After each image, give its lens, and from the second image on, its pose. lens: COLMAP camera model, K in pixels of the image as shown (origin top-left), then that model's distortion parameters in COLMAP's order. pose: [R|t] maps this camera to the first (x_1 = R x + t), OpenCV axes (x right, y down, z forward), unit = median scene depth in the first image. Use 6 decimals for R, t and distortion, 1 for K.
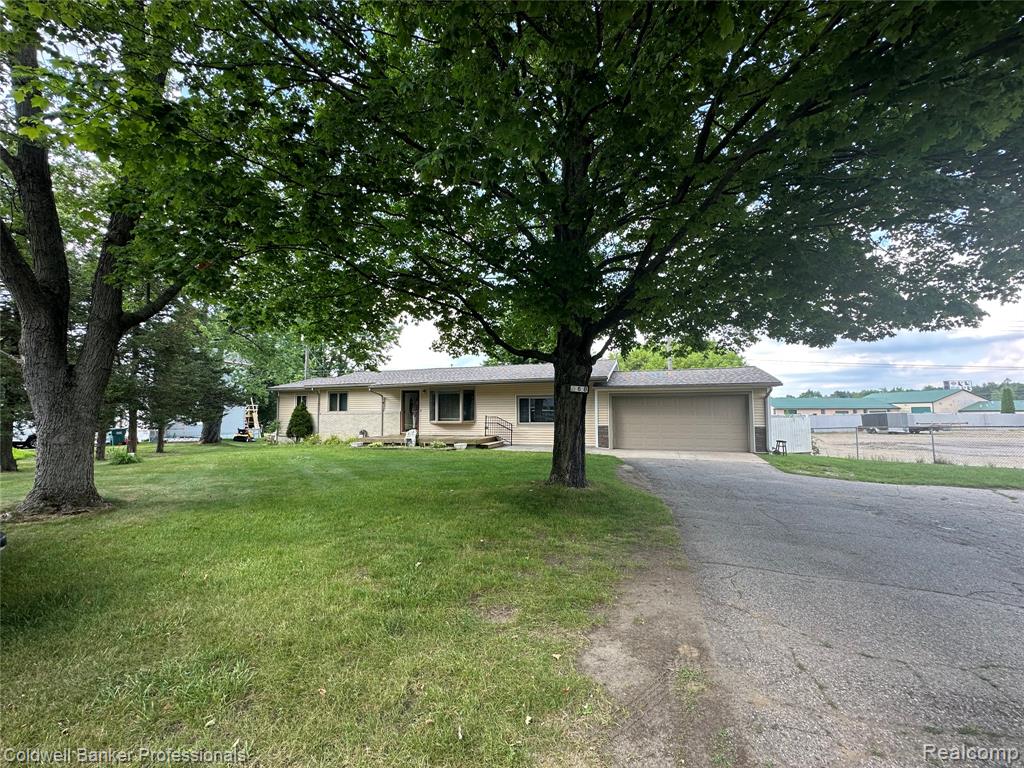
lens RADIAL K [[407.6, 0, 516.3], [0, 407.6, 387.7], [0, 0, 1]] dist [-0.001585, 0.000144]
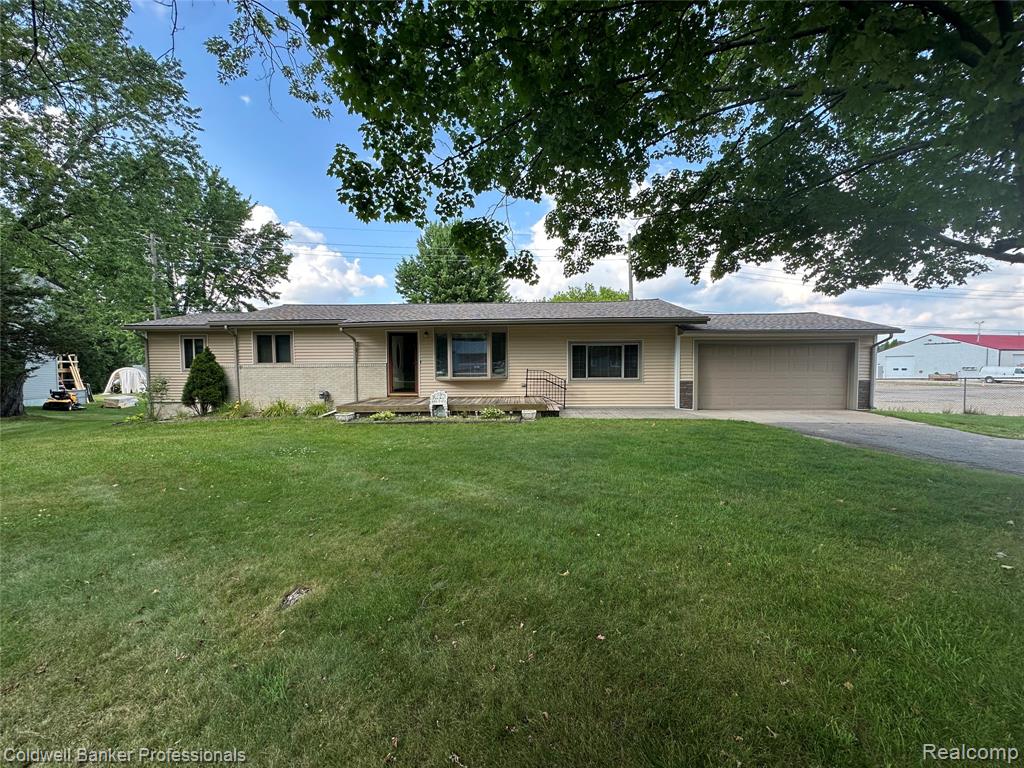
lens RADIAL K [[407.6, 0, 511.2], [0, 407.6, 385.7], [0, 0, 1]] dist [-0.001585, 0.000144]
pose [[0.955949, -0.016119, 0.293088, -0.280643], [-0.016492, 0.993965, 0.108455, 0.018447], [-0.293068, -0.108511, 0.949914, 0.287508]]
